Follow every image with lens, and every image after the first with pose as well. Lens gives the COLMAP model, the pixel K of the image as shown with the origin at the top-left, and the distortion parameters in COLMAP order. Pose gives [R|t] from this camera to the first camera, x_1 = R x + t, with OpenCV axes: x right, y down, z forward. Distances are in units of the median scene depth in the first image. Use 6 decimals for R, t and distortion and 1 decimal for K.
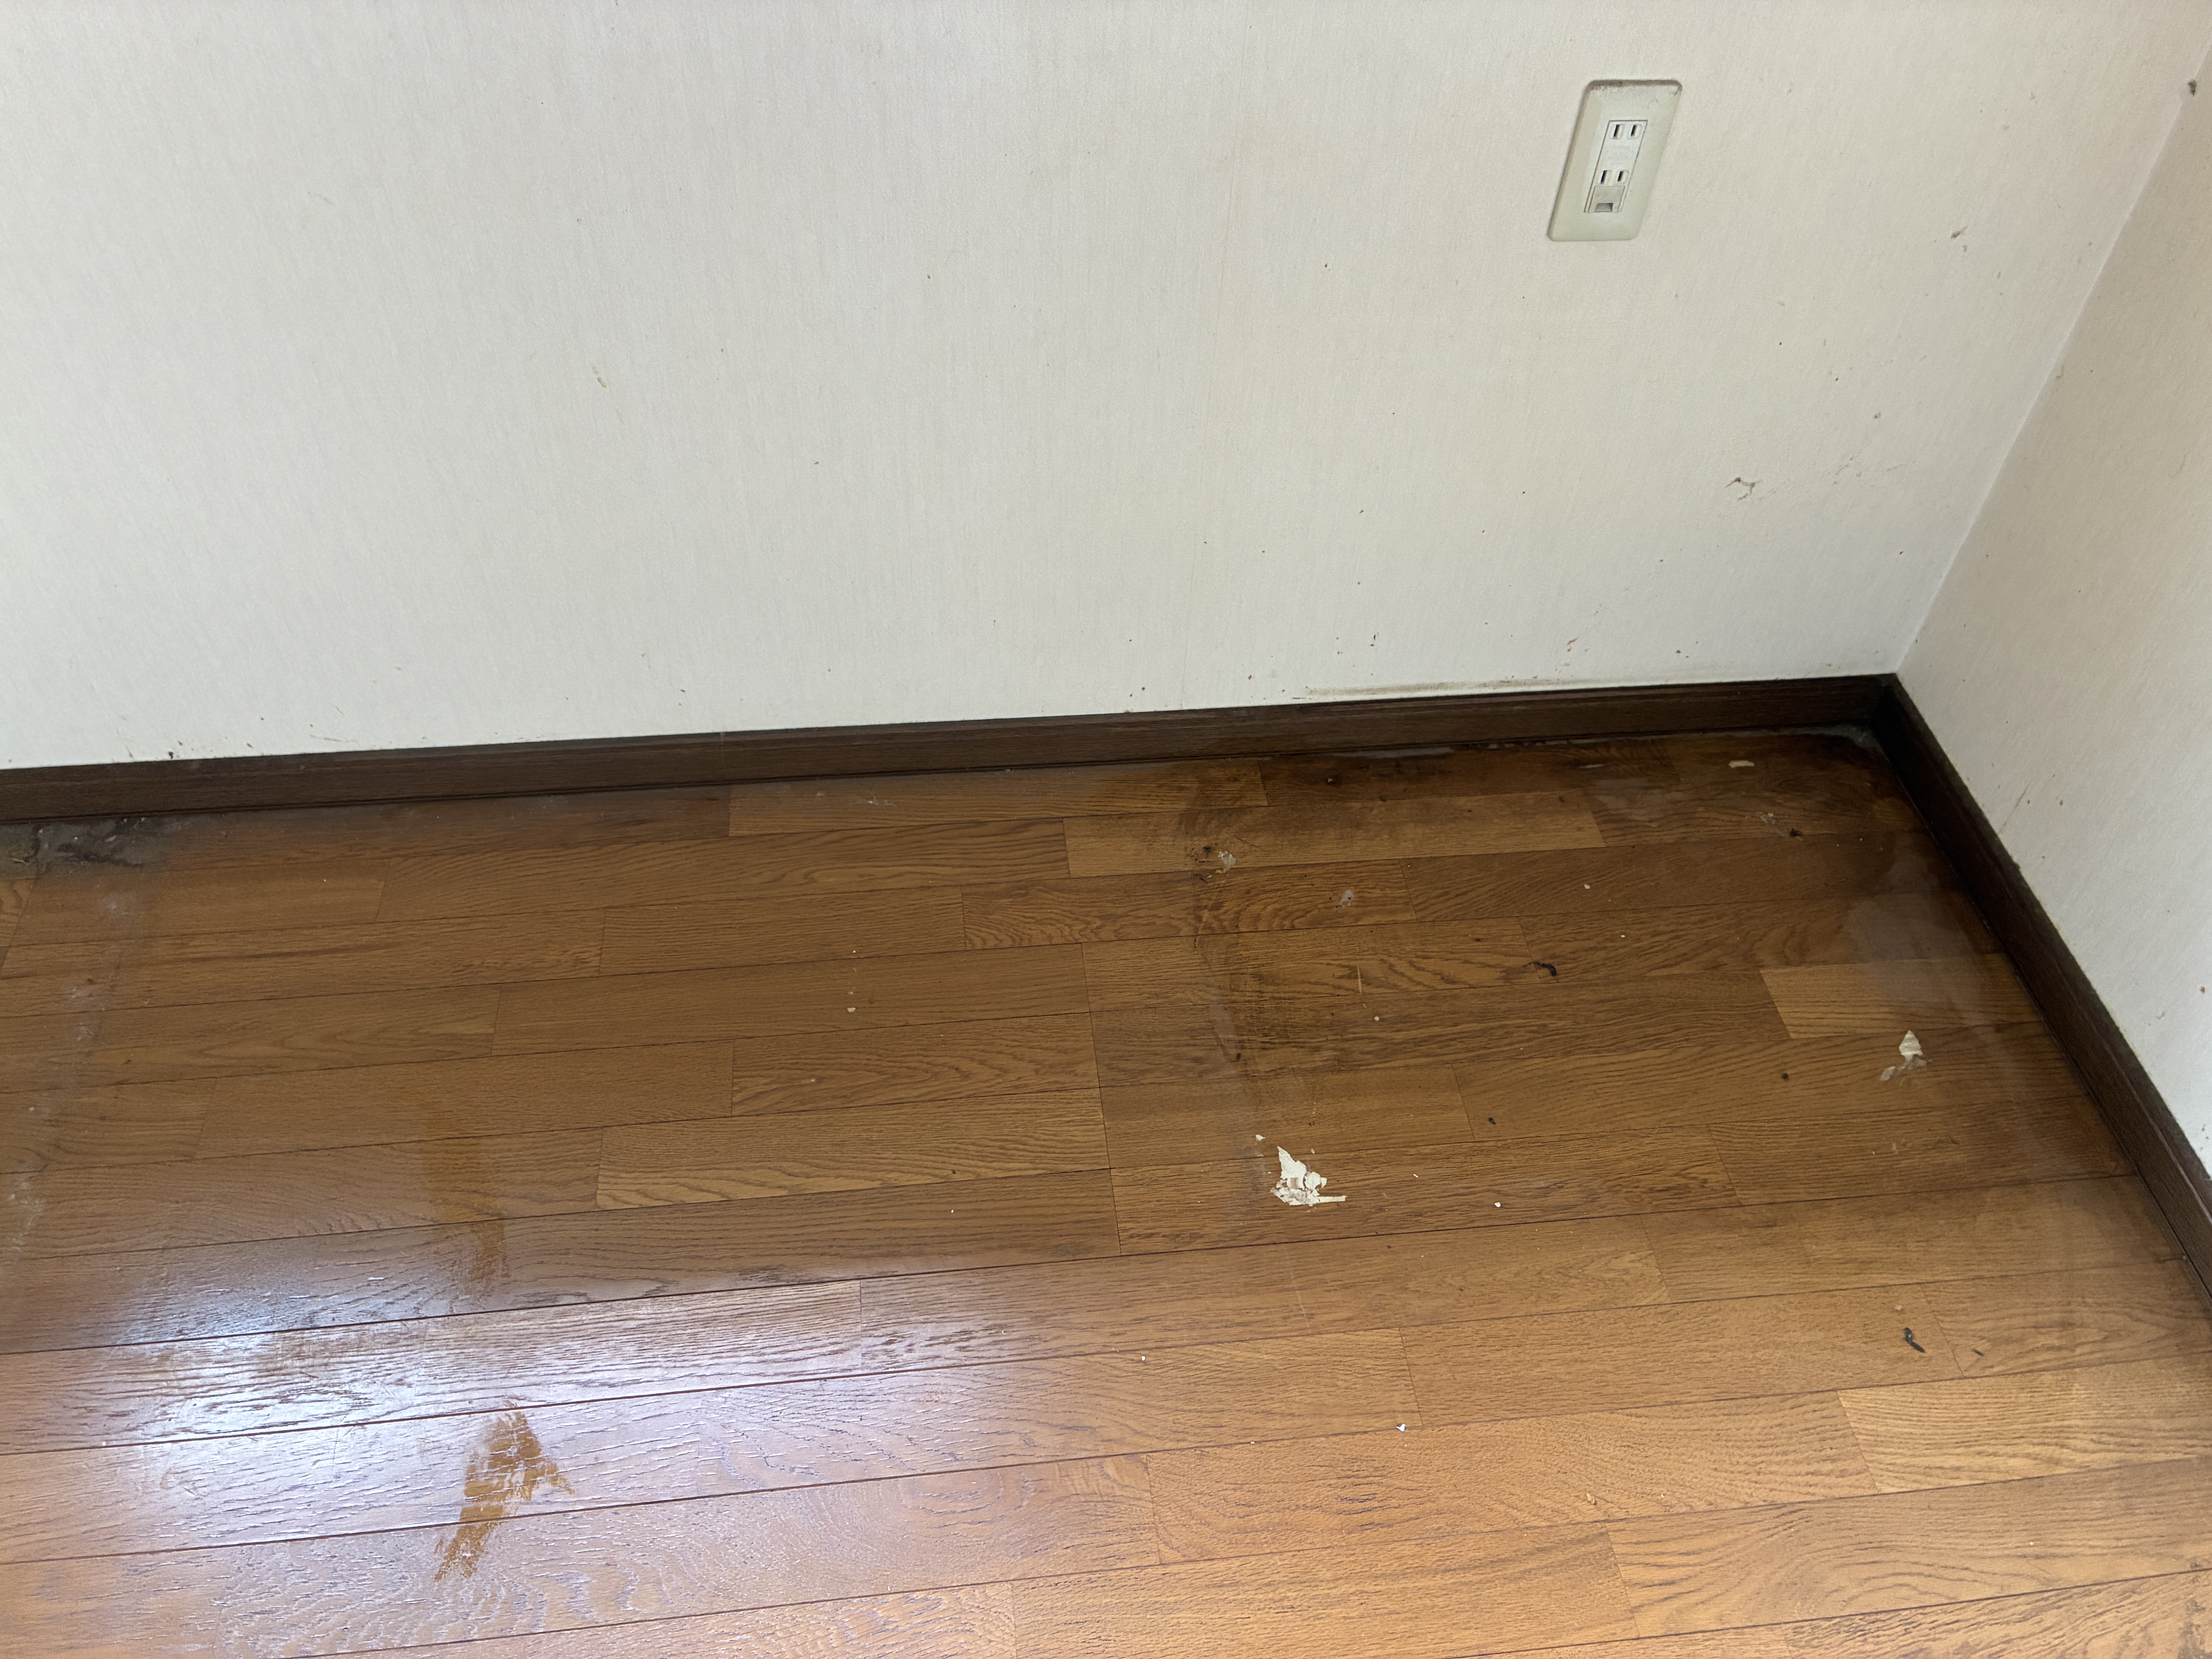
lens RADIAL K [[1670.5, 0, 1106.0], [0, 1670.5, 829.5], [0, 0, 1]] dist [0.043378, -0.056990]
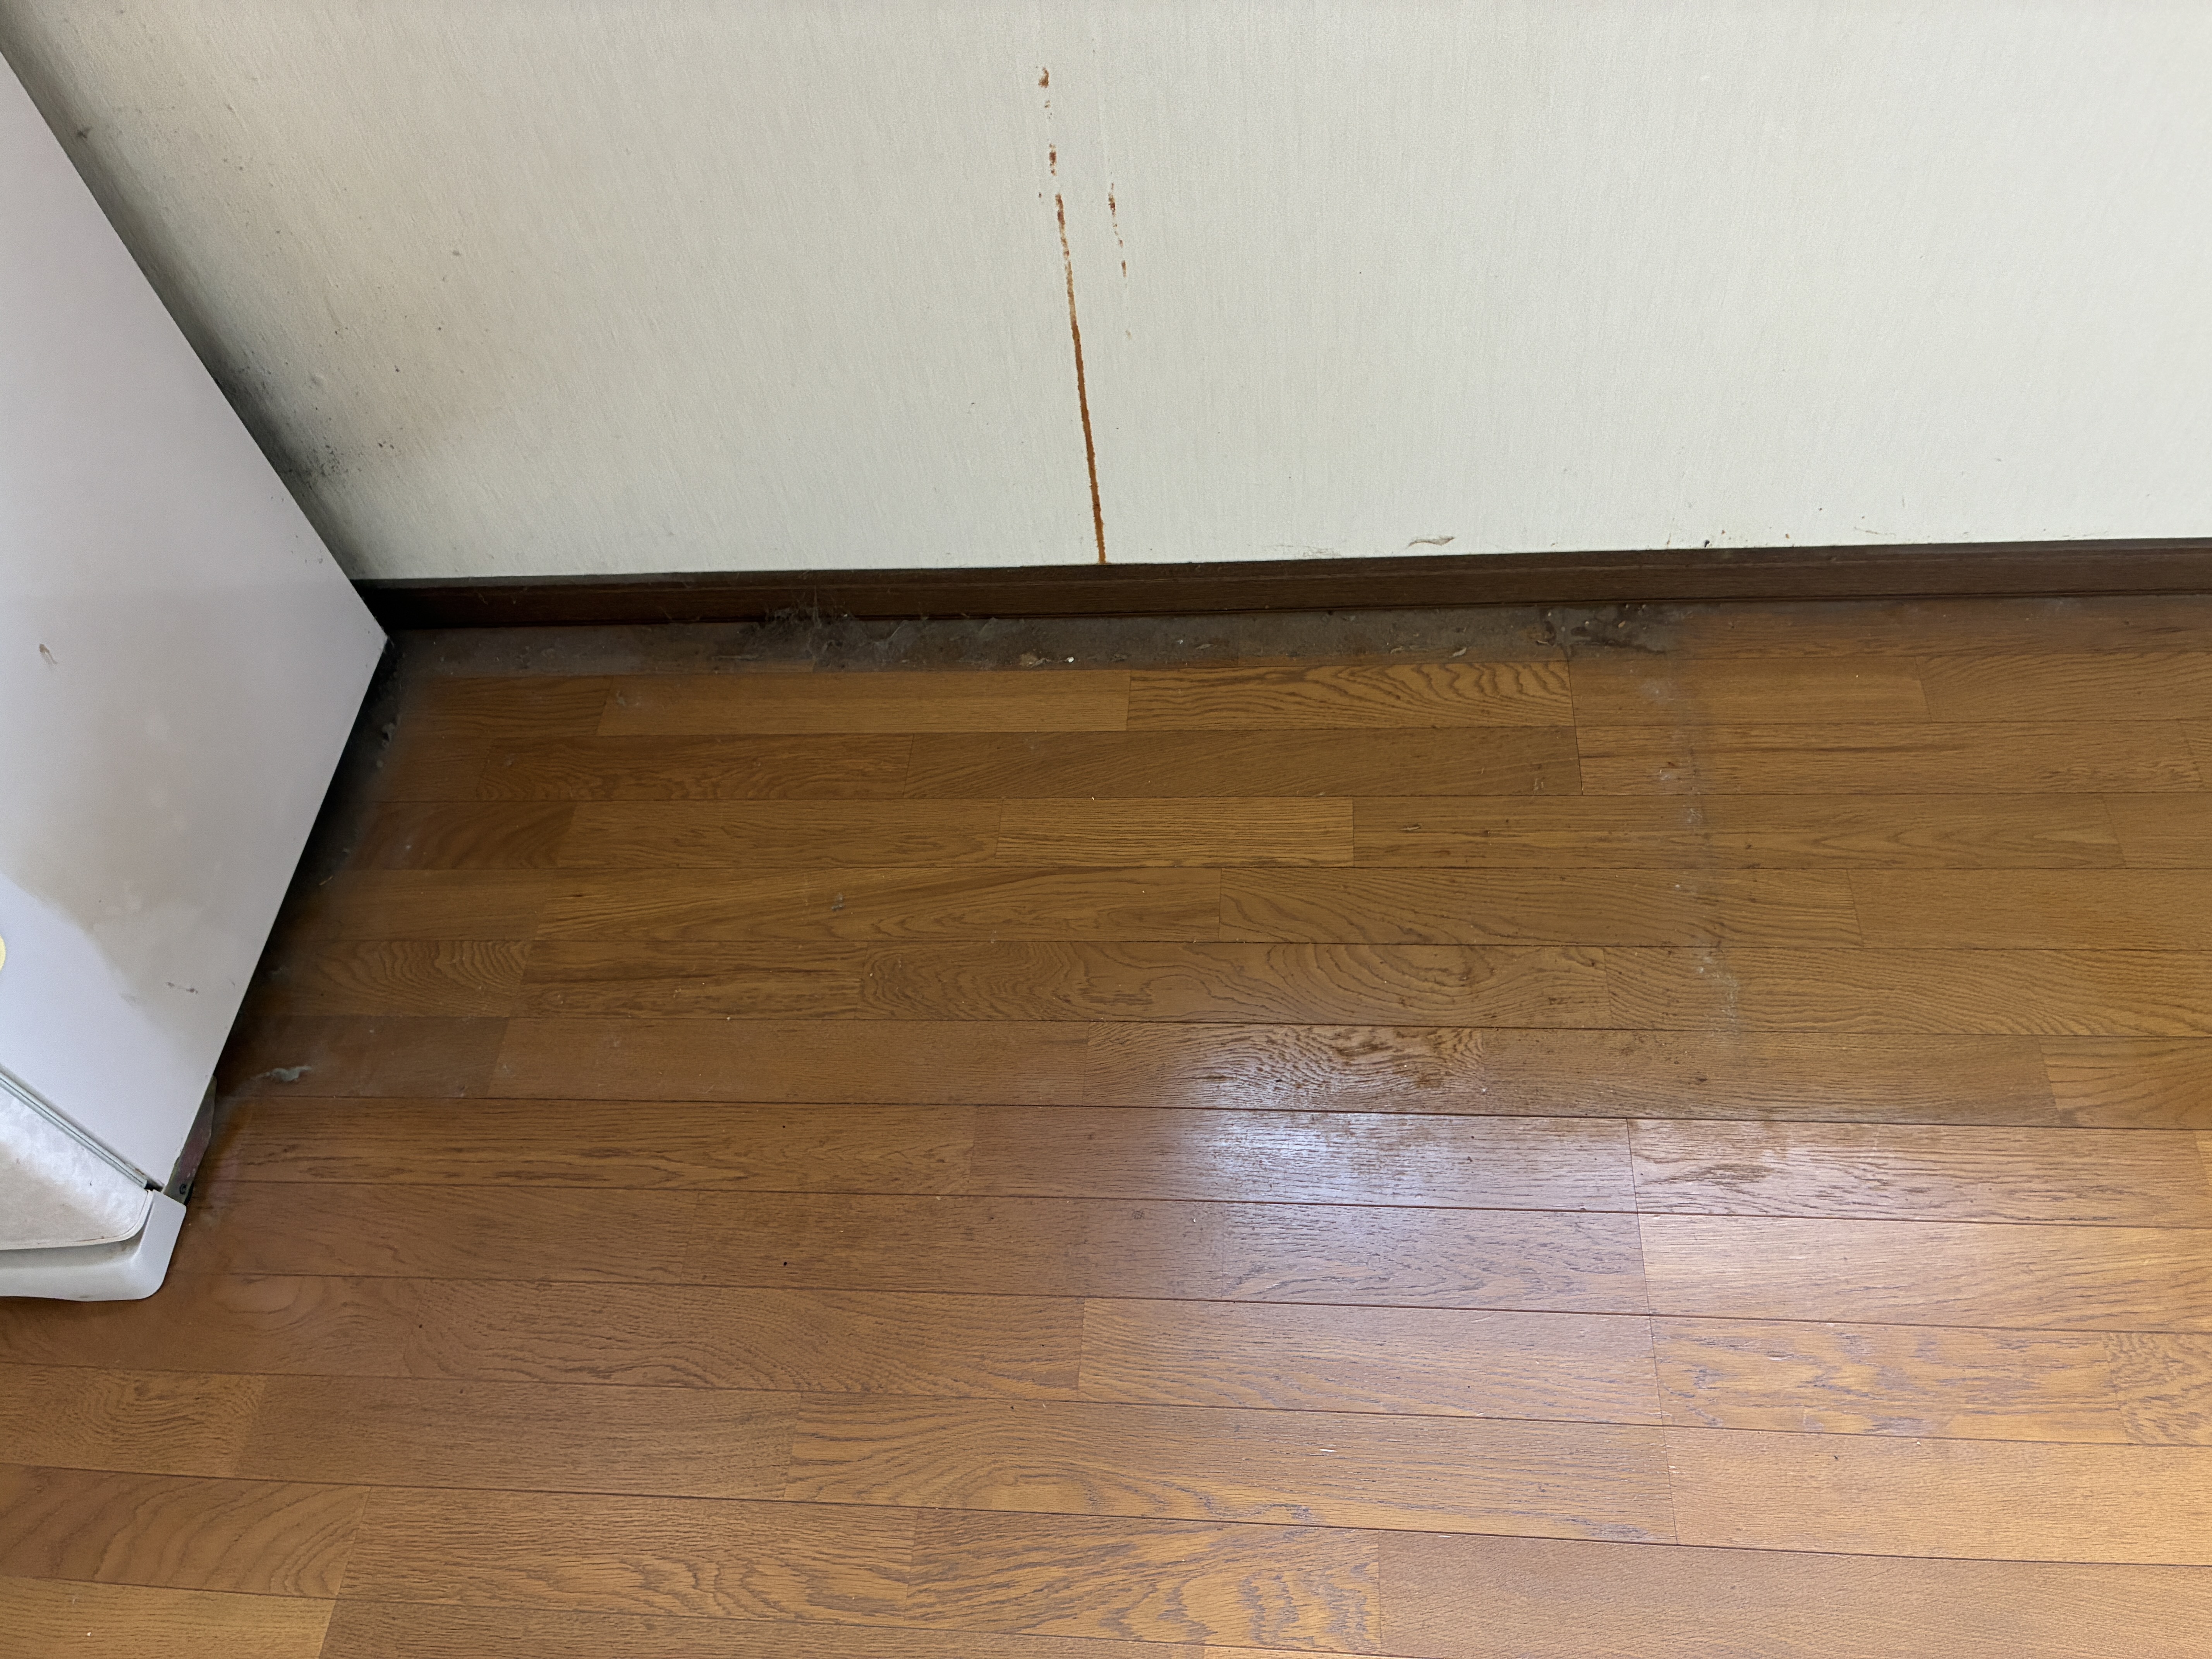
lens RADIAL K [[1686.6, 0, 1106.0], [0, 1686.6, 829.5], [0, 0, 1]] dist [0.037178, -0.033254]
pose [[0.974377, 0.070251, -0.213670, -0.784464], [-0.044423, 0.991366, 0.123368, 0.018745], [0.220492, -0.110715, 0.969085, -0.089667]]
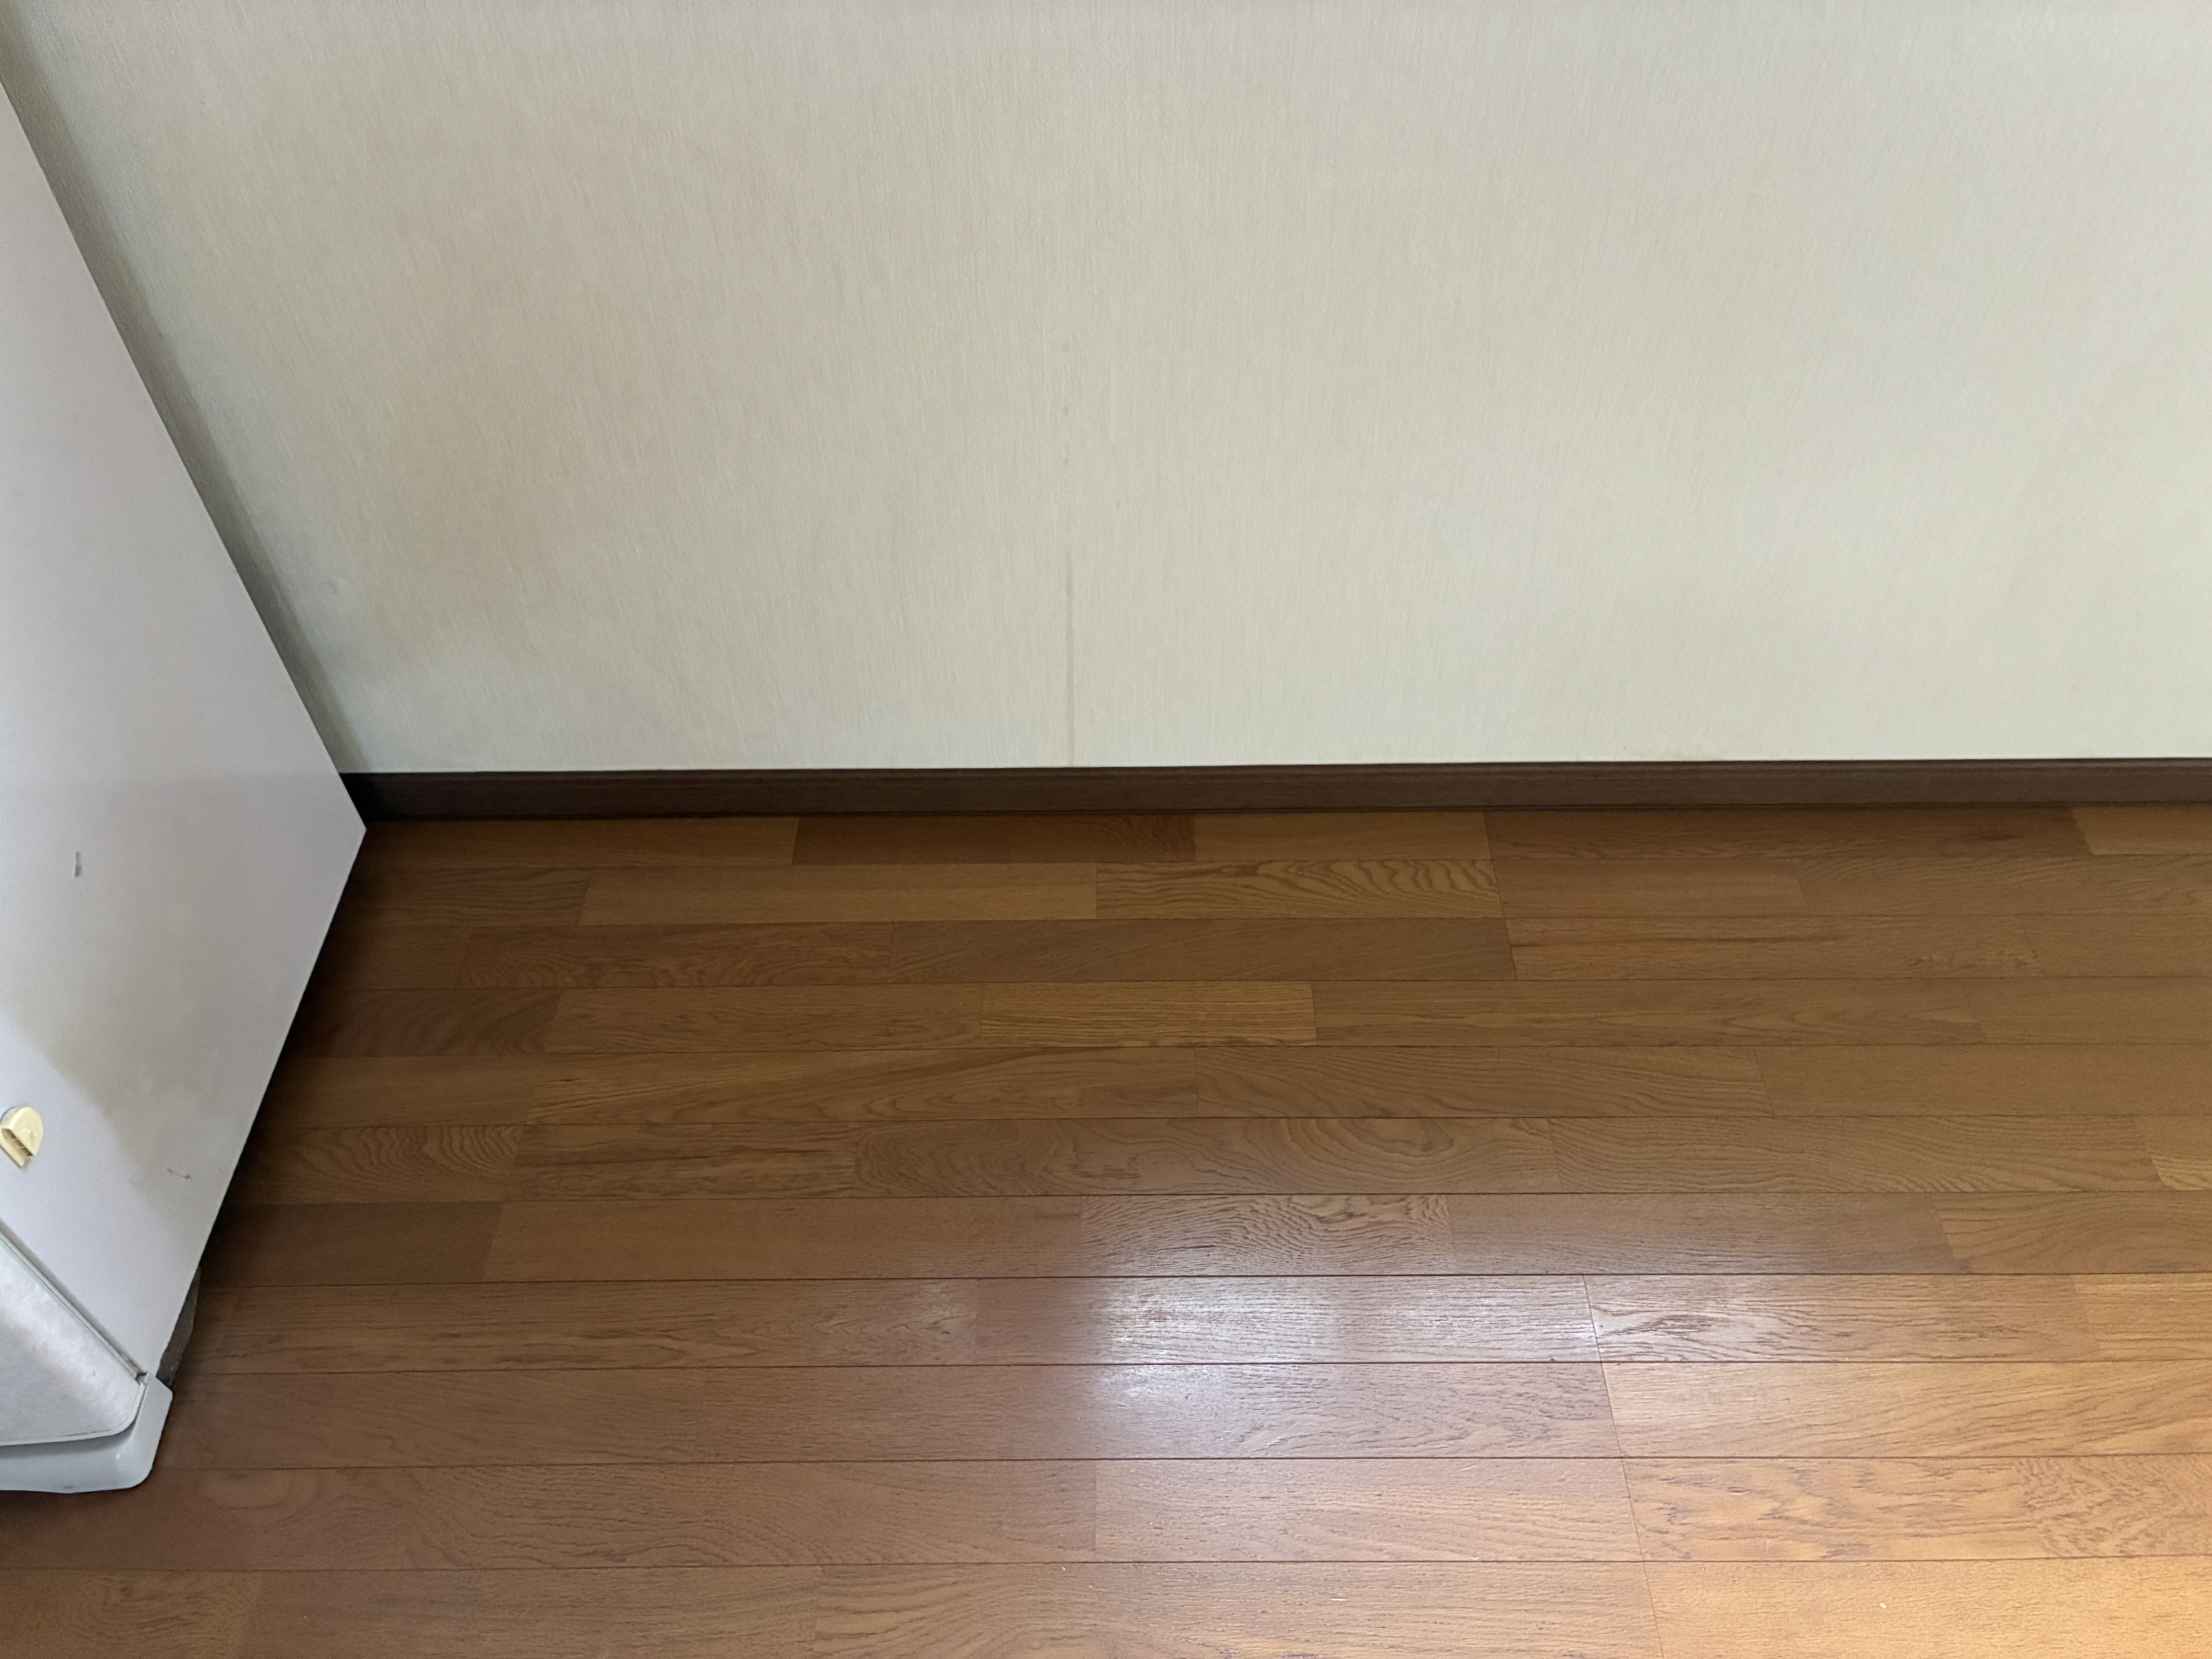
lens RADIAL K [[1686.6, 0, 1106.0], [0, 1686.6, 829.5], [0, 0, 1]] dist [0.037178, -0.033254]
pose [[0.992883, 0.053155, -0.106572, -0.890208], [-0.053911, 0.998537, -0.004226, 0.031942], [0.106191, 0.009941, 0.994296, -0.191913]]
